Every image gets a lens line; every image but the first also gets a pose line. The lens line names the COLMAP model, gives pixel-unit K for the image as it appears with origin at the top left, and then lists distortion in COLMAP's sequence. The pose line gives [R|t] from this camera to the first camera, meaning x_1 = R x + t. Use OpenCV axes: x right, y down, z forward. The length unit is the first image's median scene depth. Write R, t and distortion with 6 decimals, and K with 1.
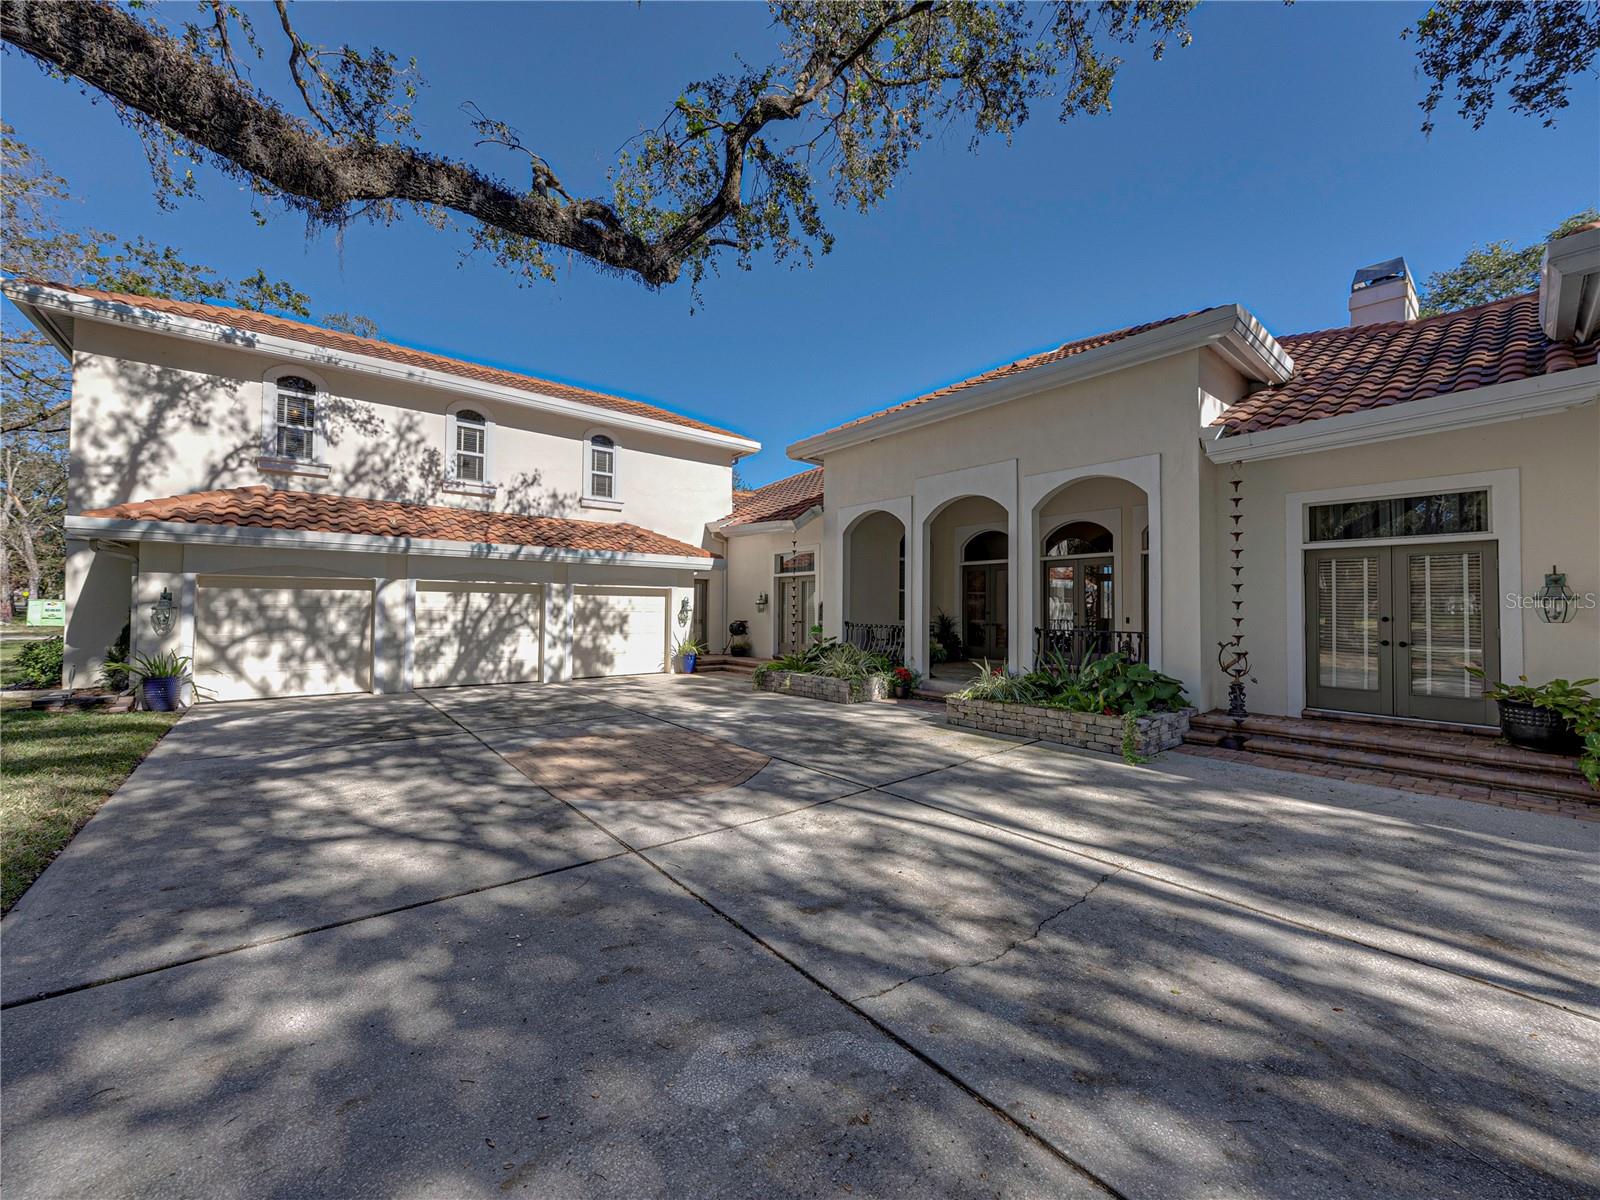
lens RADIAL K [[636.6, 0, 799.7], [0, 636.6, 602.8], [0, 0, 1]] dist [0.003042, 0.000136]
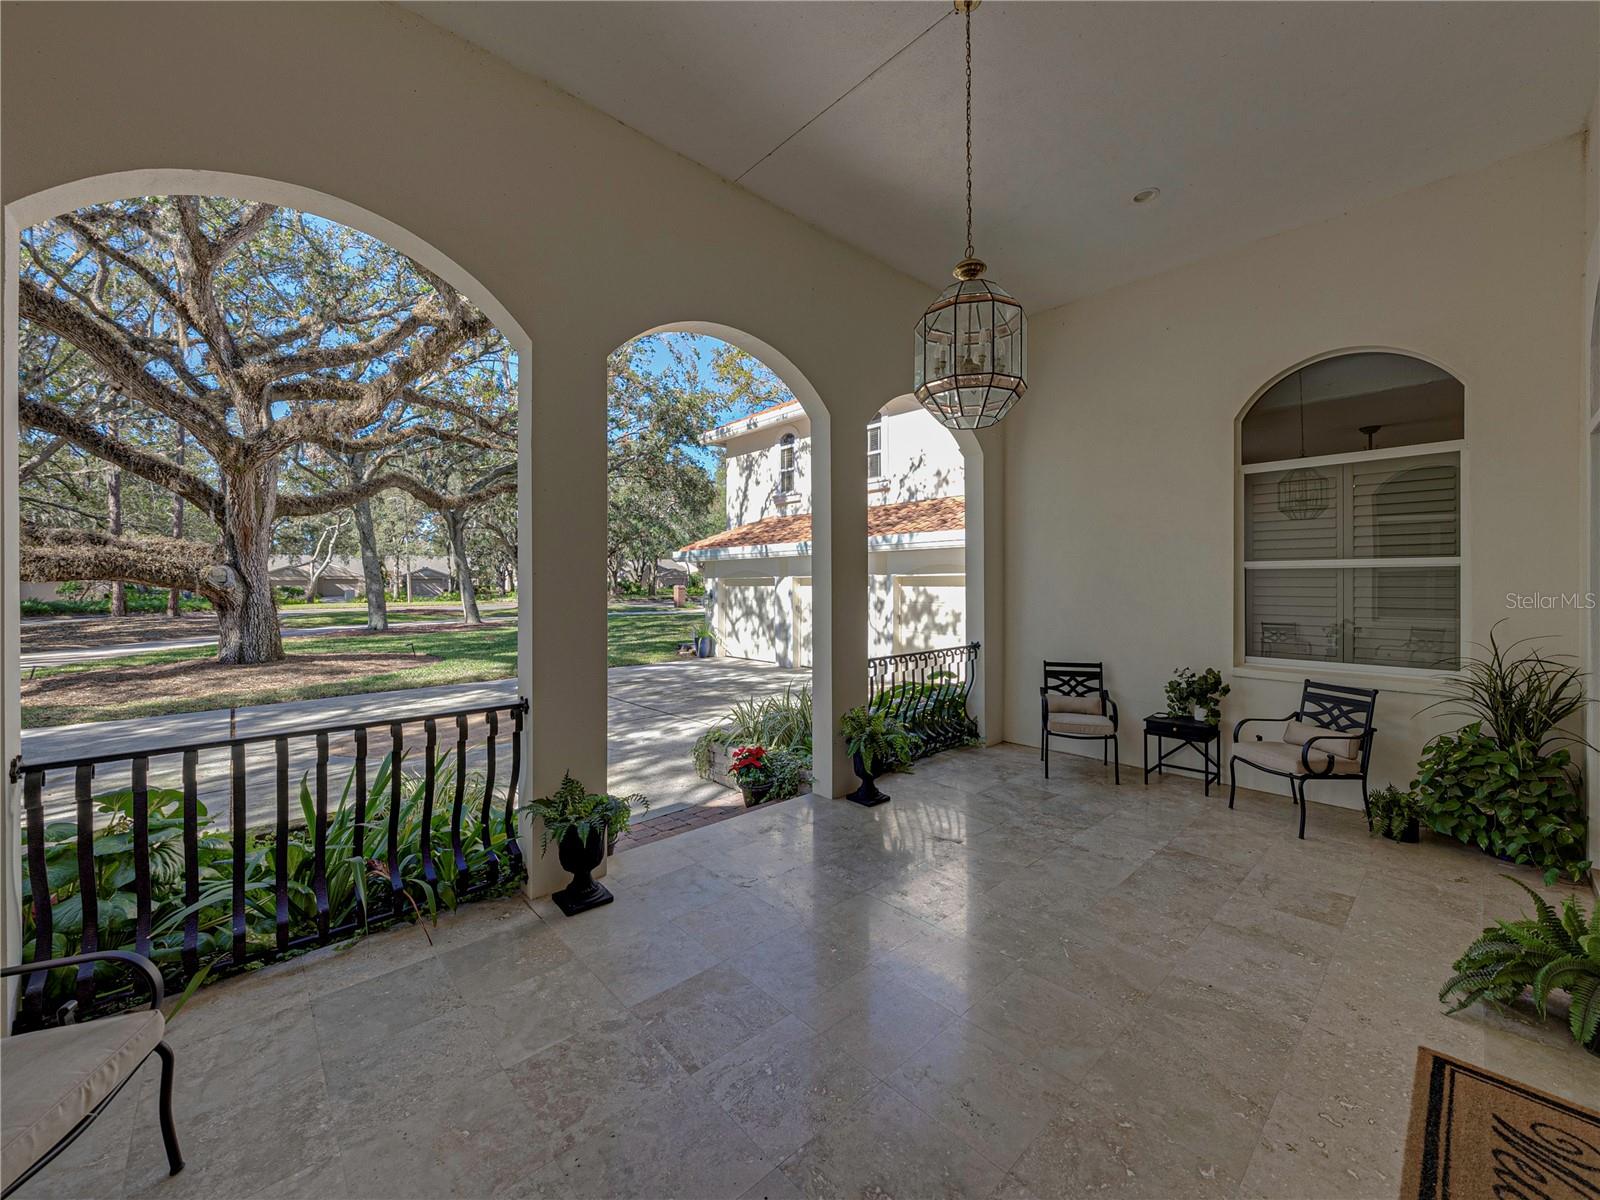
lens RADIAL K [[636.6, 0, 802.9], [0, 636.6, 588.6], [0, 0, 1]] dist [0.003042, 0.000136]
pose [[0.039505, -0.001395, -0.999218, 0.601273], [0.011399, 0.999935, -0.000946, -0.012233], [0.999154, -0.011353, 0.039518, 0.958345]]
